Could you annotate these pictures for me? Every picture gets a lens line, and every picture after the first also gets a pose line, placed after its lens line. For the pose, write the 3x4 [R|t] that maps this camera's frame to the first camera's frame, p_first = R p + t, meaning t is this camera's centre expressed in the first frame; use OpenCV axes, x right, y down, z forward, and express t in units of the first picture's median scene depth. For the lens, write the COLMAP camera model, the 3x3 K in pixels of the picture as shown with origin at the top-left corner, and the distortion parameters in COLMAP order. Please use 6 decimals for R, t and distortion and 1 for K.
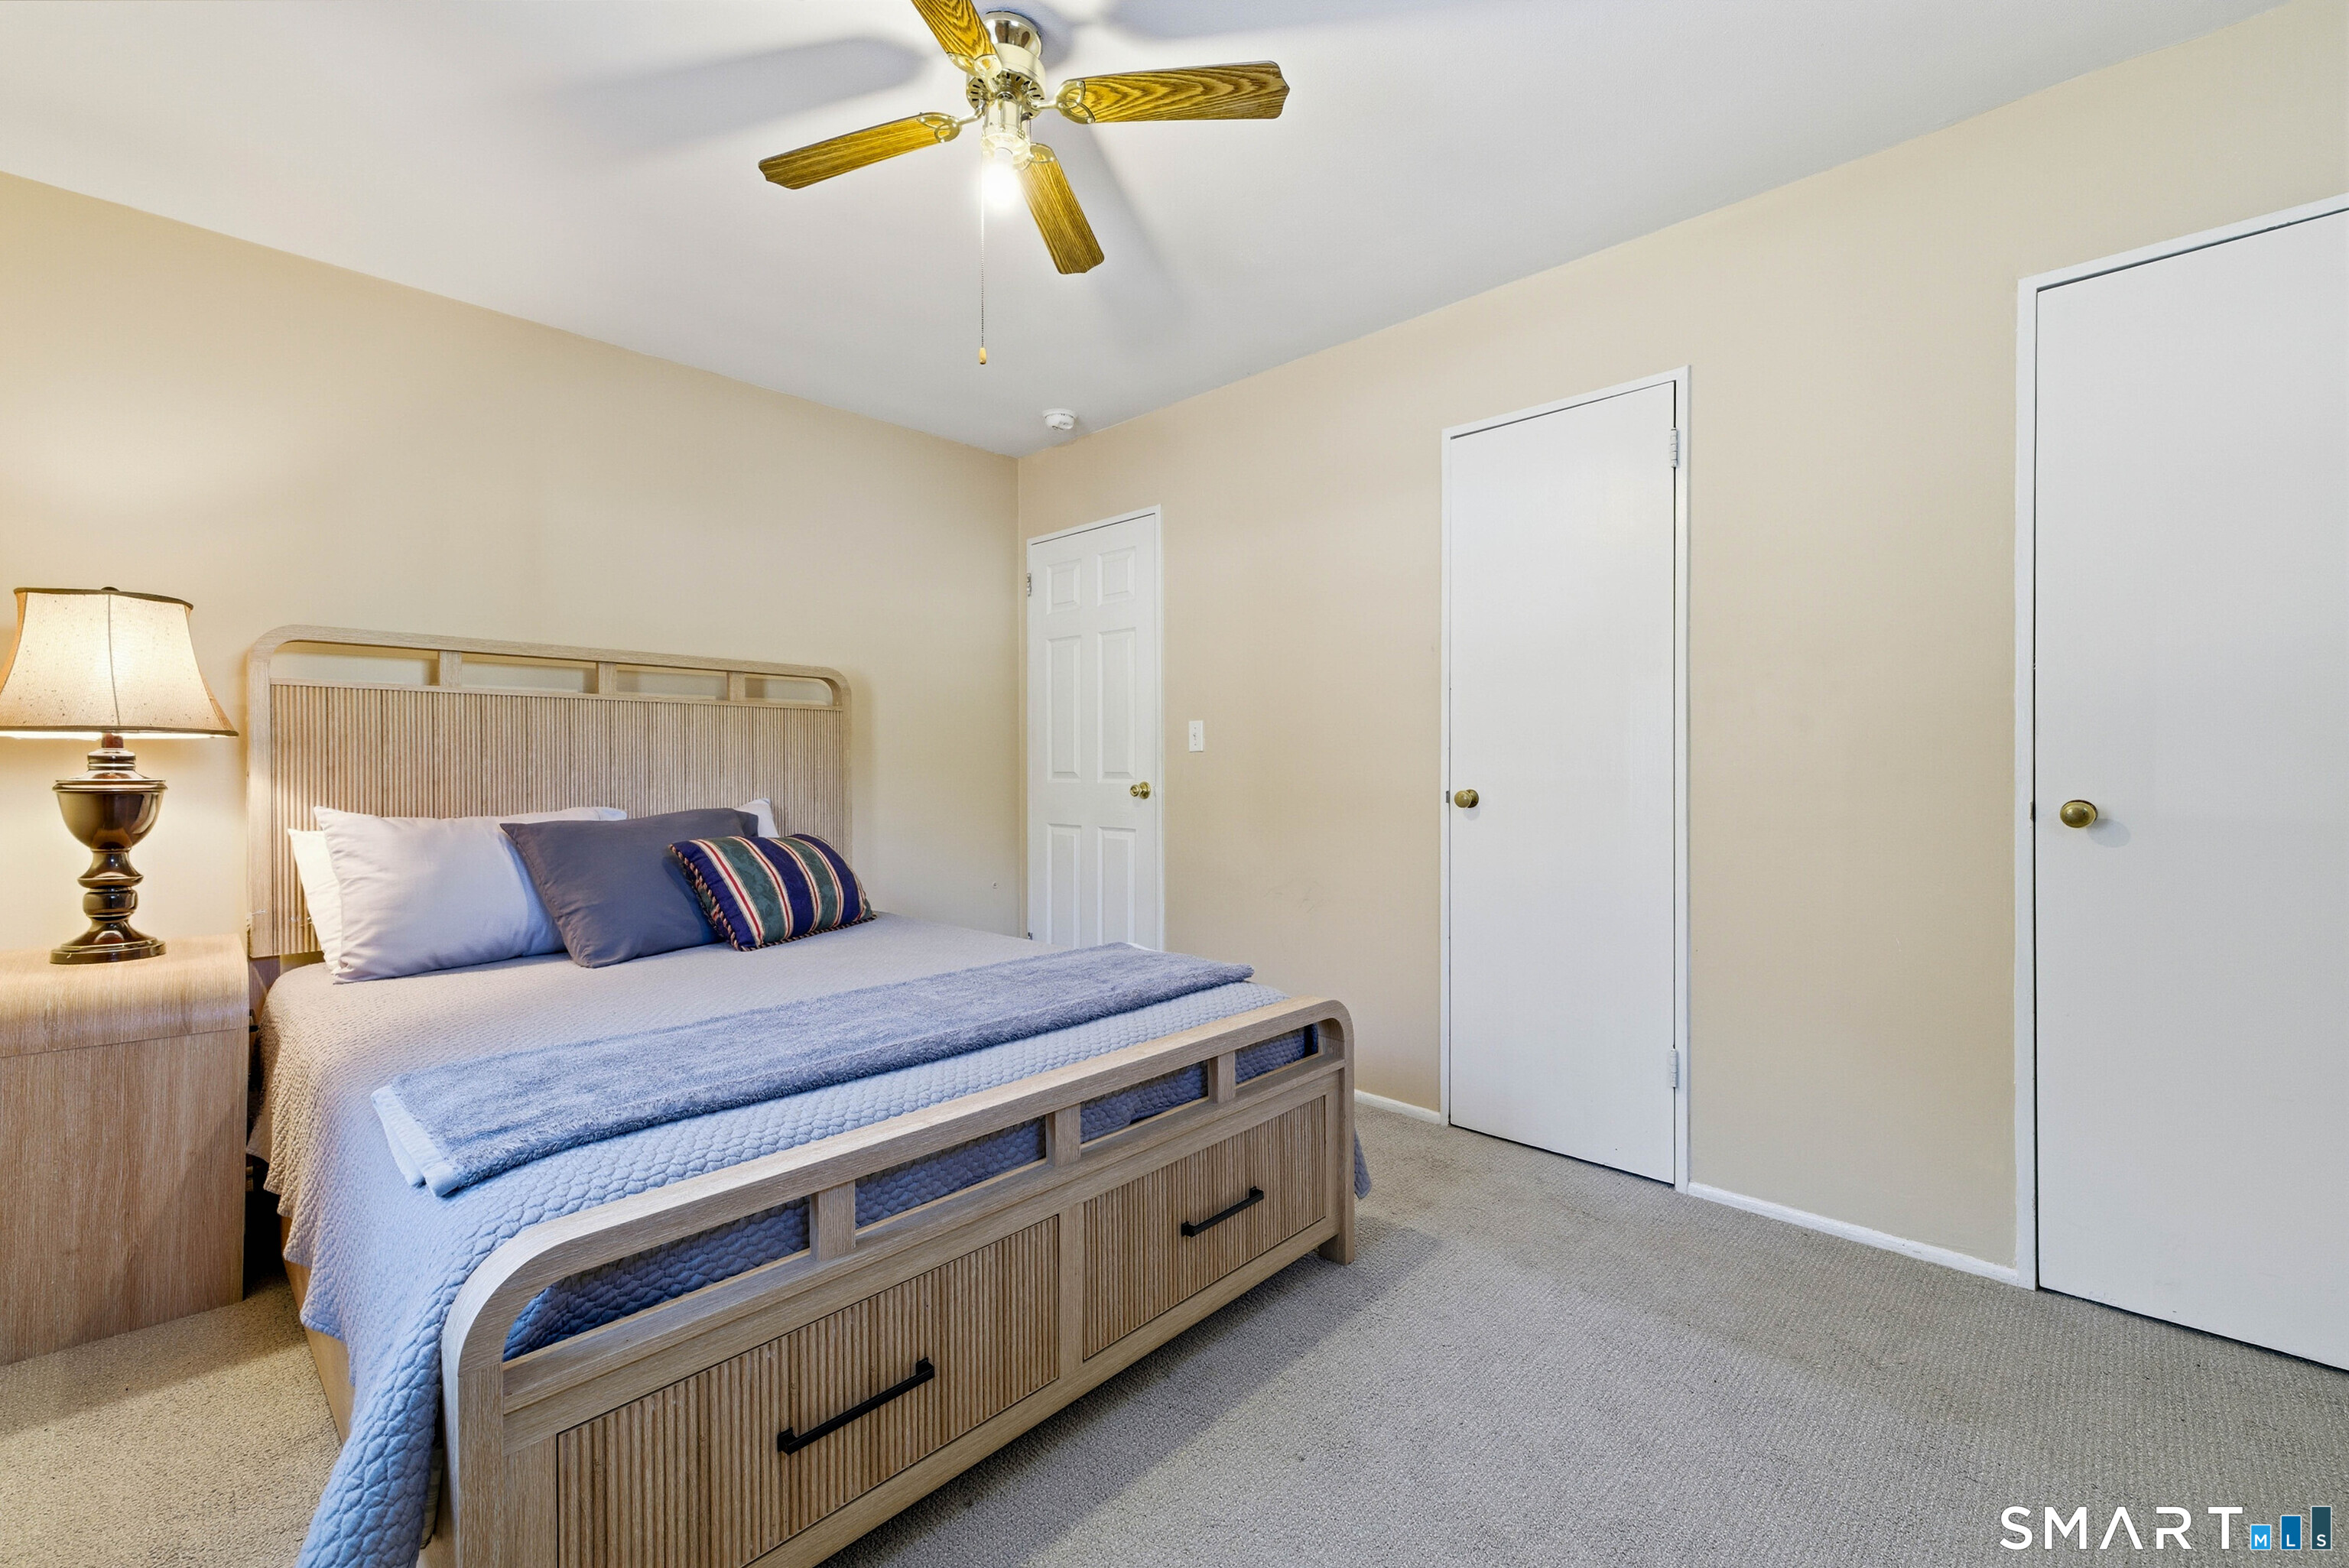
lens RADIAL K [[987.2, 0, 1183.7], [0, 987.2, 778.7], [0, 0, 1]] dist [0.010311, -0.001093]
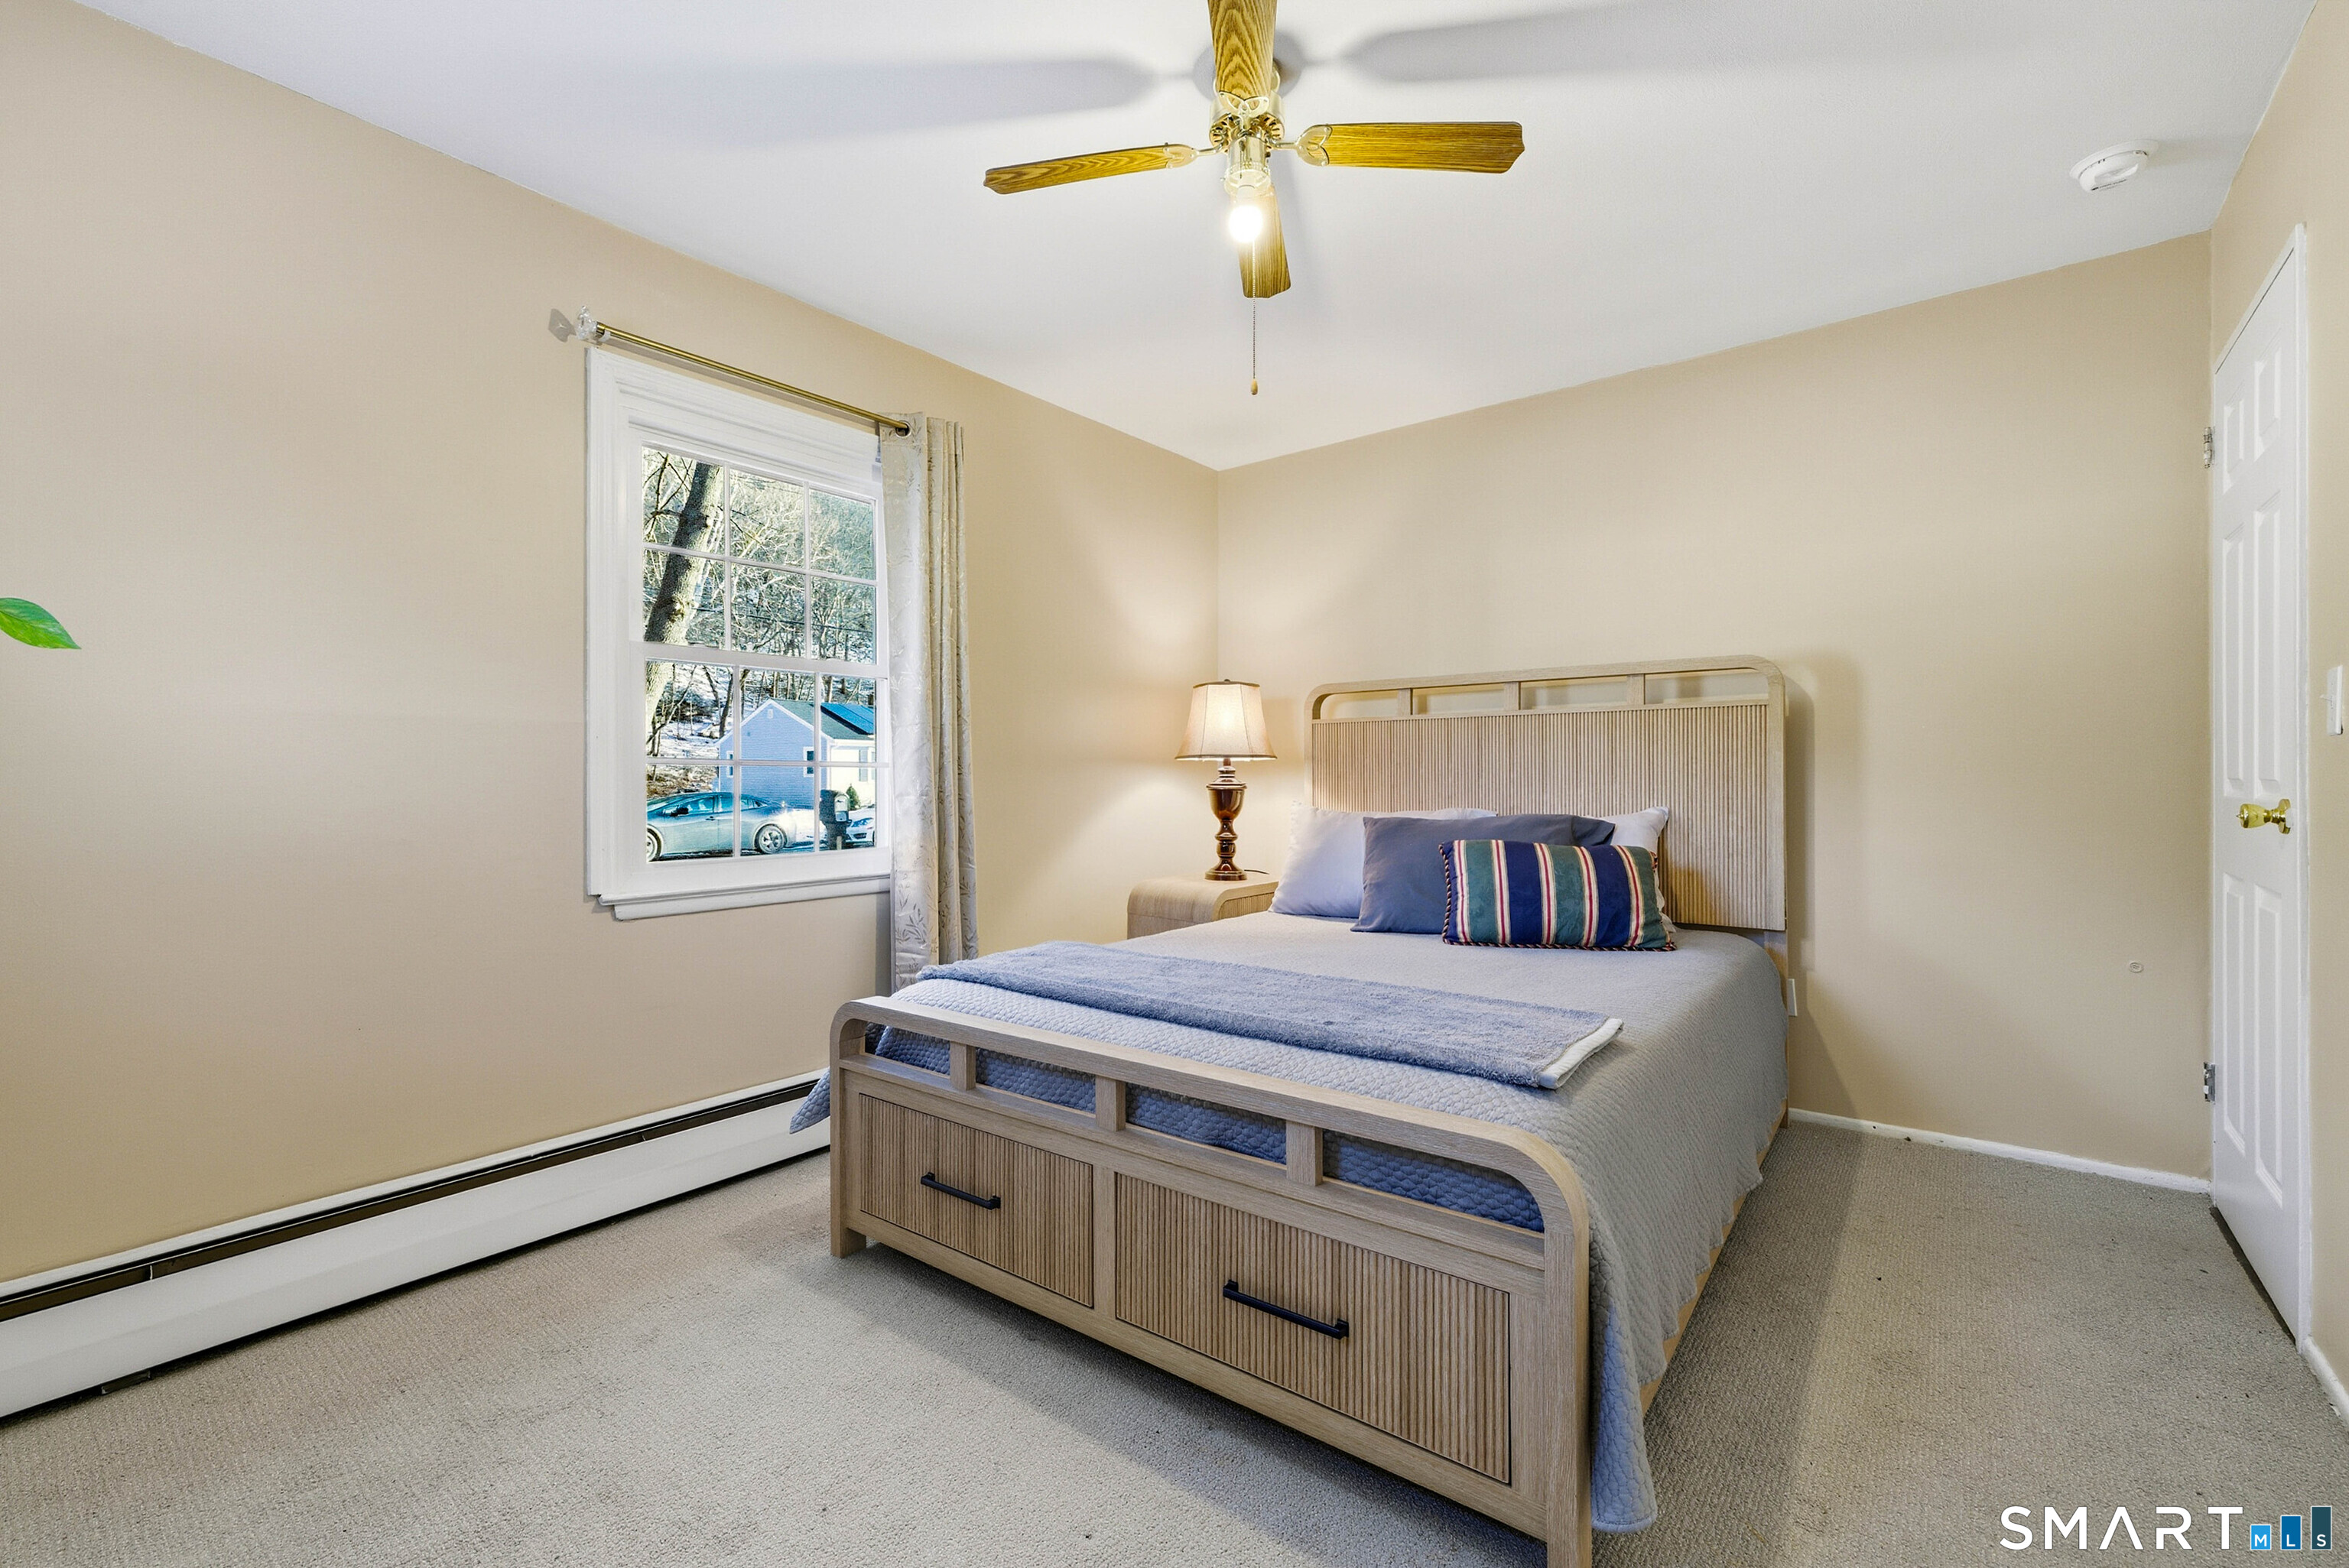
lens RADIAL K [[1015.4, 0, 1175.2], [0, 1015.4, 780.9], [0, 0, 1]] dist [0.023084, -0.000103]
pose [[0.078701, 0.002890, -0.996894, 0.801345], [-0.006774, 0.999974, 0.002364, -0.007021], [0.996875, 0.006566, 0.078719, 0.755675]]
